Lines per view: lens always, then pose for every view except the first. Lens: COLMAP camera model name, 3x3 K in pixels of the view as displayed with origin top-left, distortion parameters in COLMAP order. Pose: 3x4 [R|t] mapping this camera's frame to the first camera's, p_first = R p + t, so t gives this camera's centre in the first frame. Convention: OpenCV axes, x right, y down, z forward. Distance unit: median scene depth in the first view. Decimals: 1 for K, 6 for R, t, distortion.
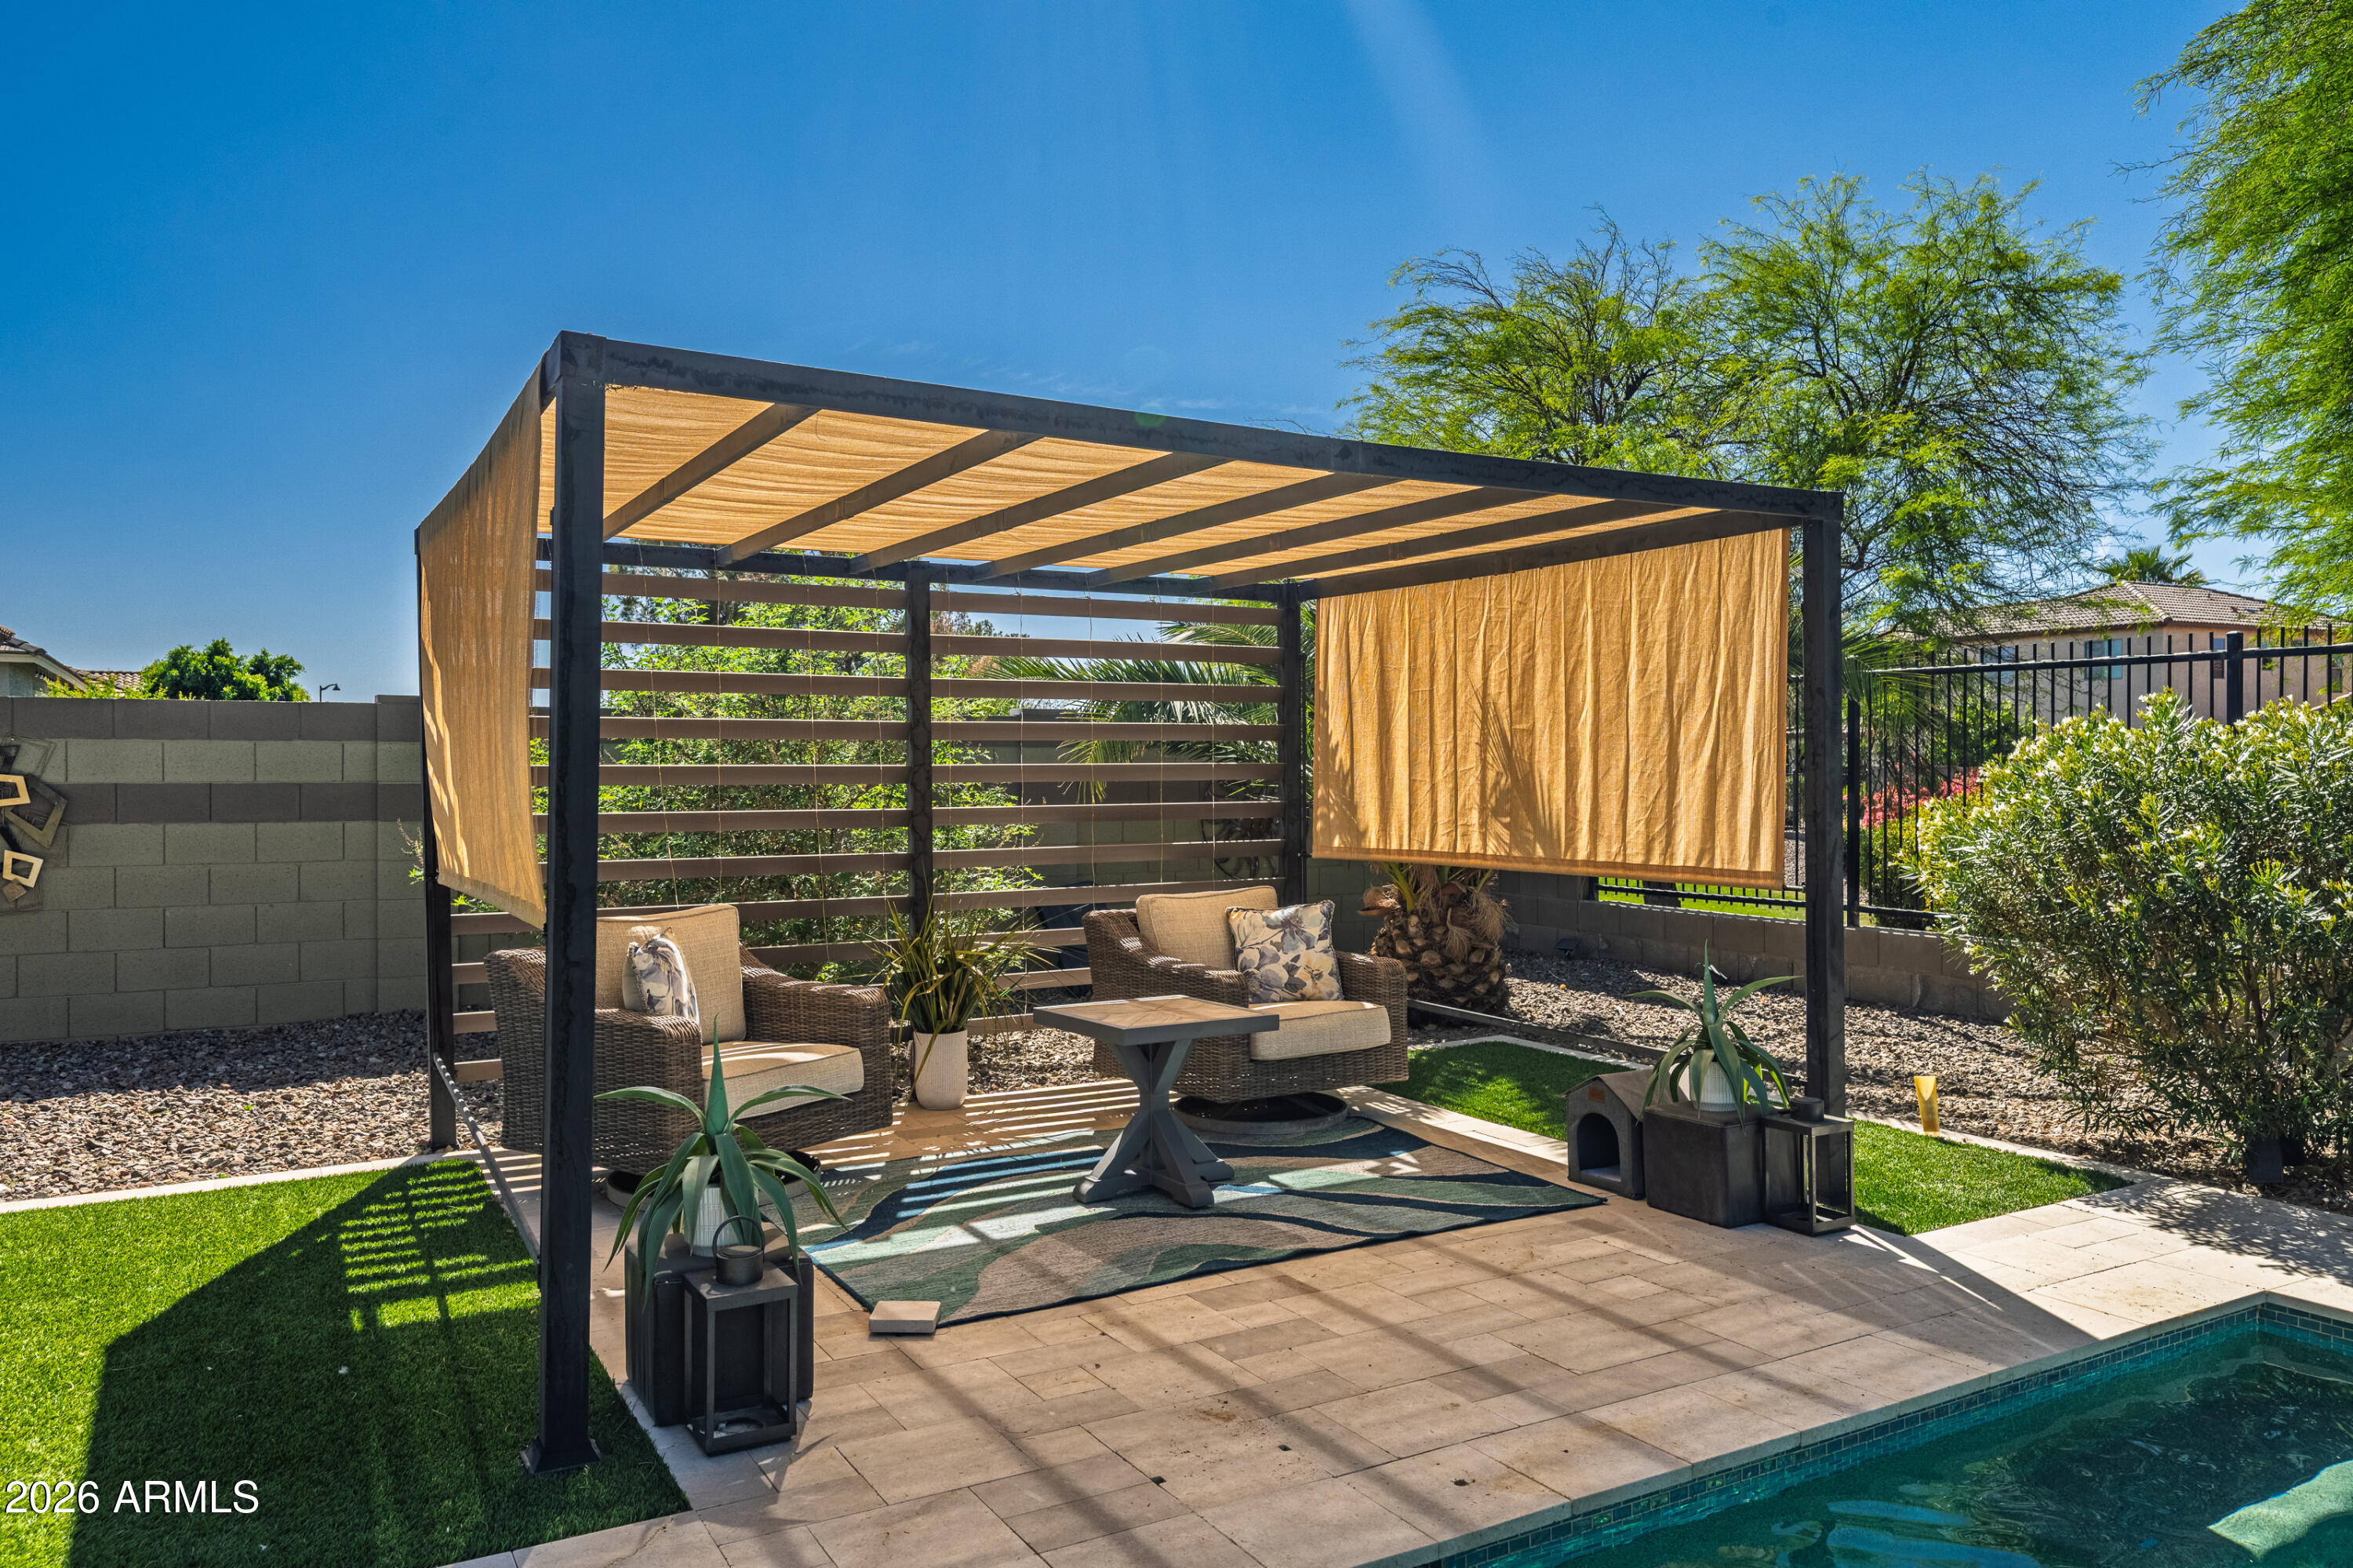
lens RADIAL K [[1630.8, 0, 1180.7], [0, 1630.8, 784.9], [0, 0, 1]] dist [0.012902, -0.001433]
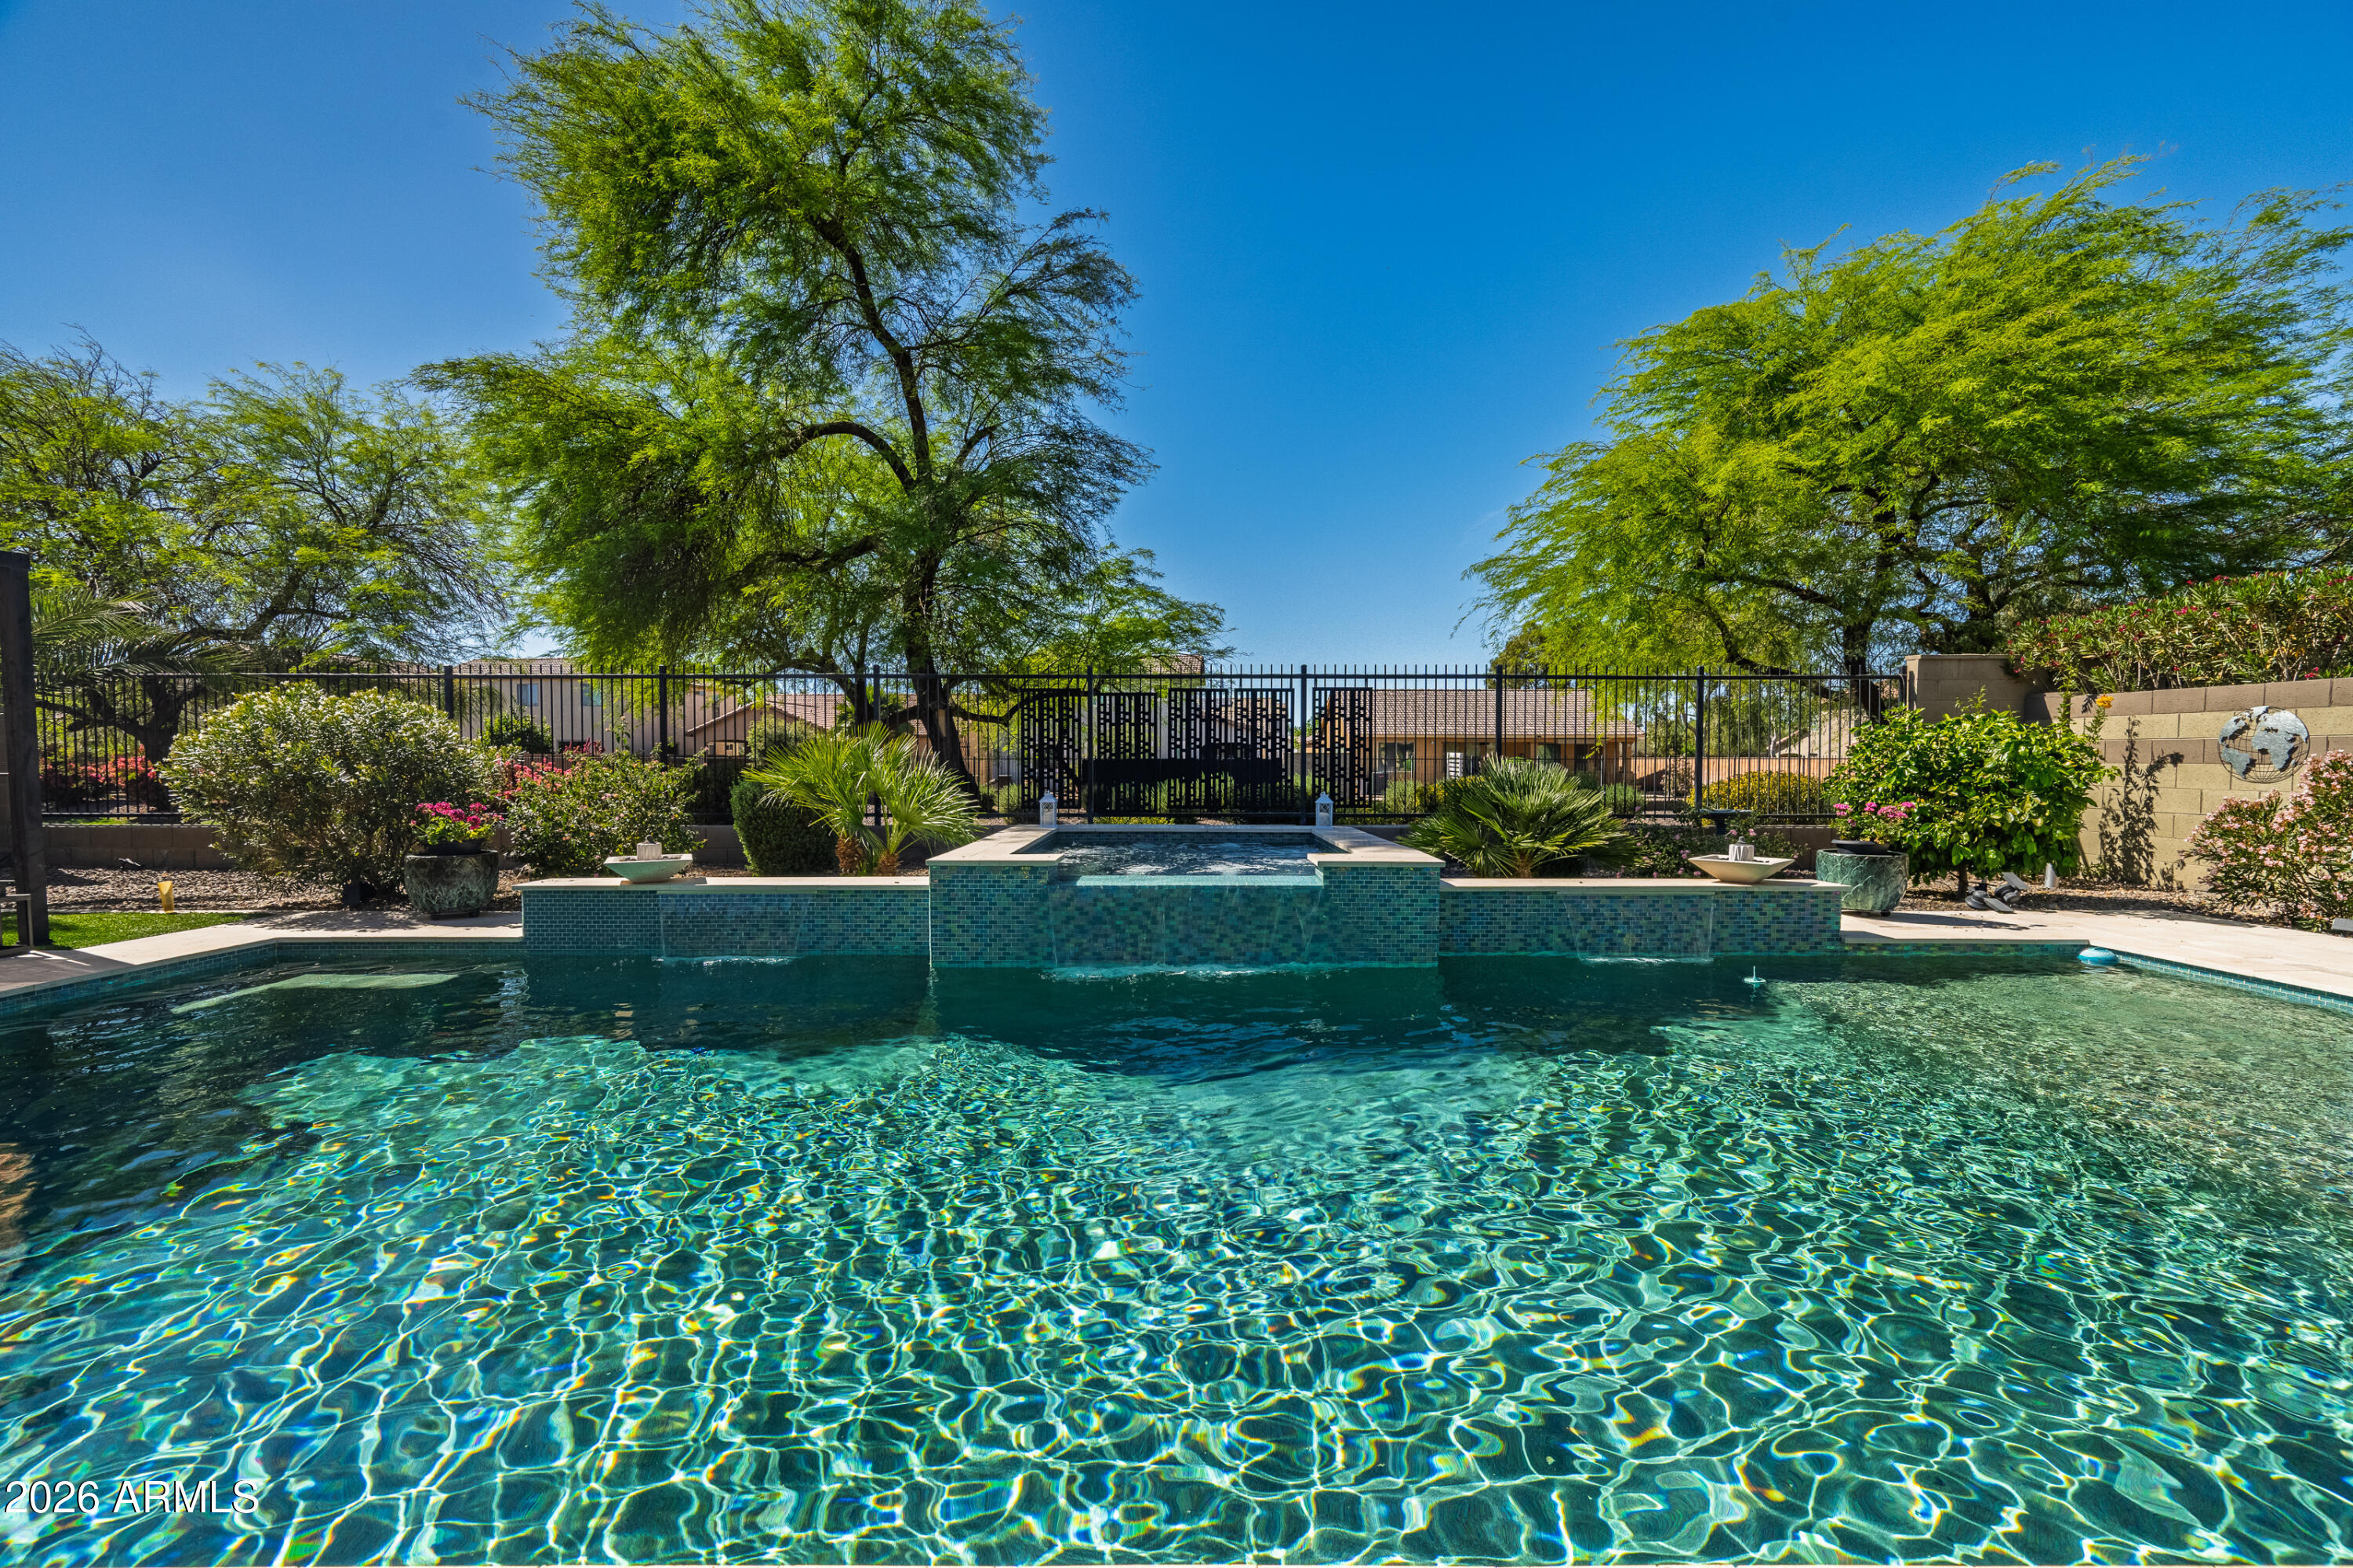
lens RADIAL K [[927.2, 0, 1177.7], [0, 927.2, 786.5], [0, 0, 1]] dist [-0.000736, 0.000723]
pose [[0.509986, -0.023602, 0.859859, 0.126741], [0.008867, 0.999715, 0.022182, 0.052426], [-0.860137, -0.003689, 0.510050, -0.481281]]
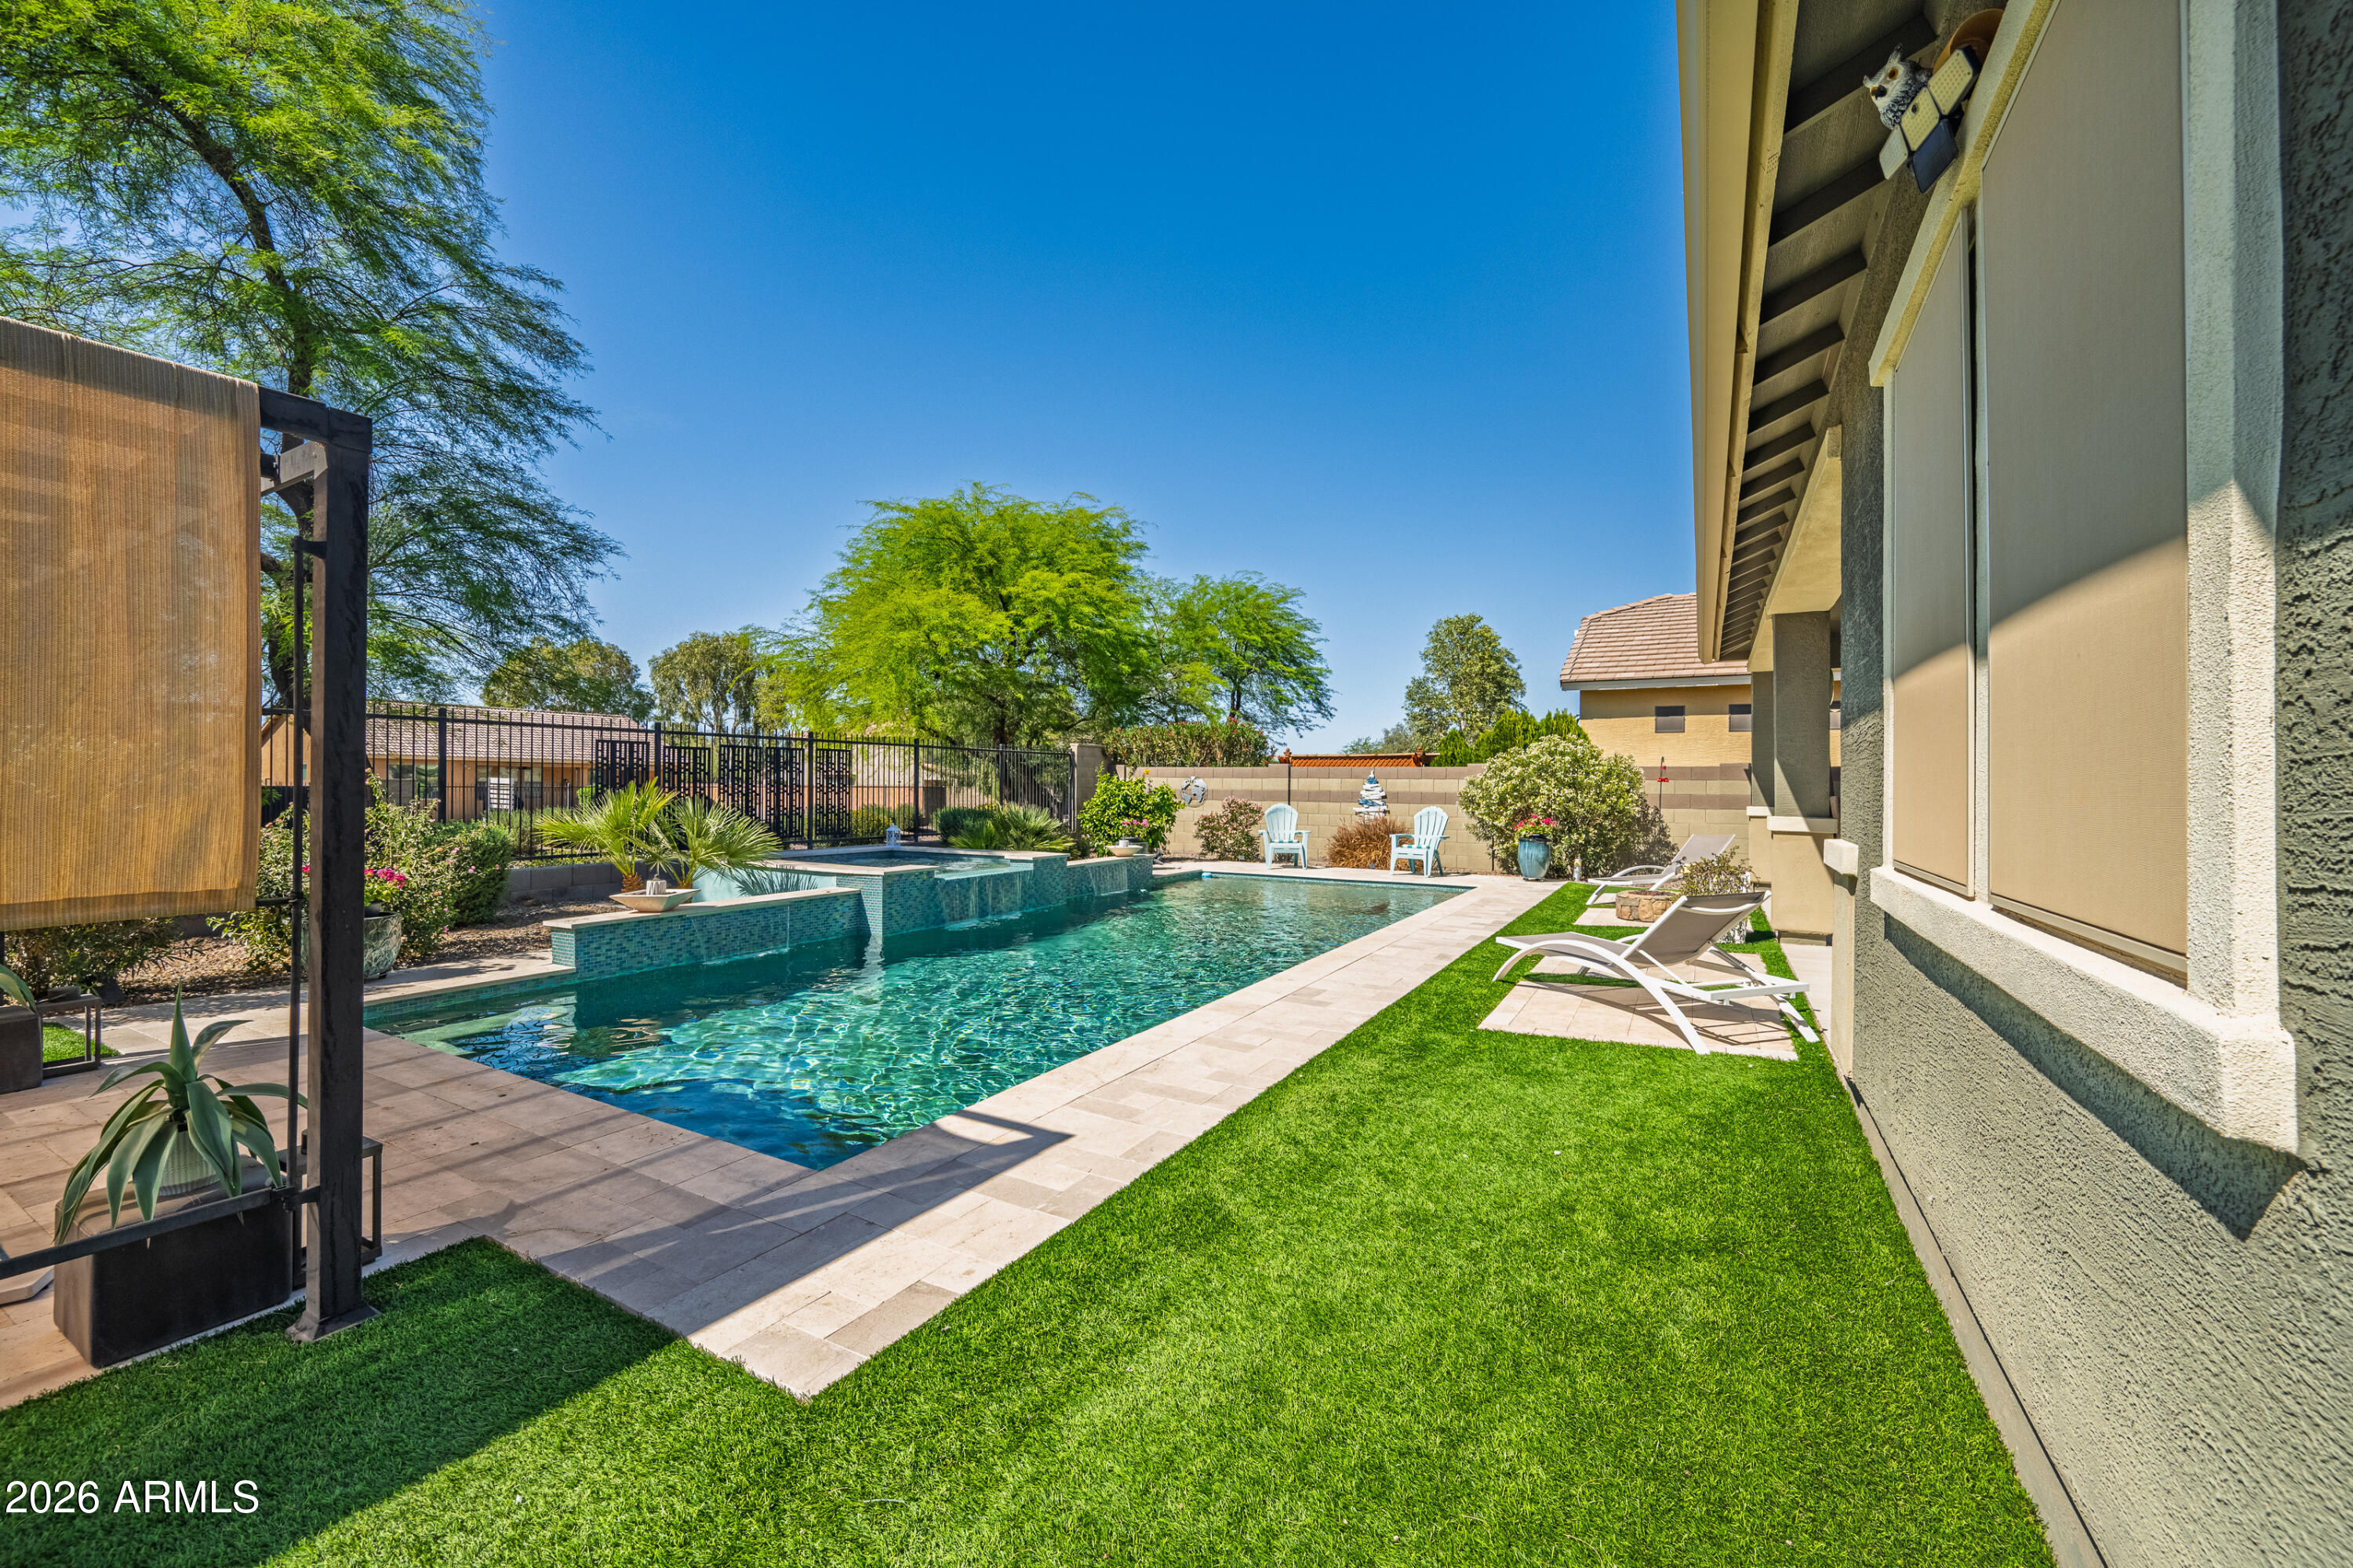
lens RADIAL K [[927.2, 0, 1182.6], [0, 927.2, 775.8], [0, 0, 1]] dist [-0.000736, 0.000723]
pose [[-0.497954, 0.006403, 0.867180, -0.649911], [0.002769, 0.999979, -0.005794, 0.004454], [-0.867199, -0.000483, -0.497961, 0.397105]]
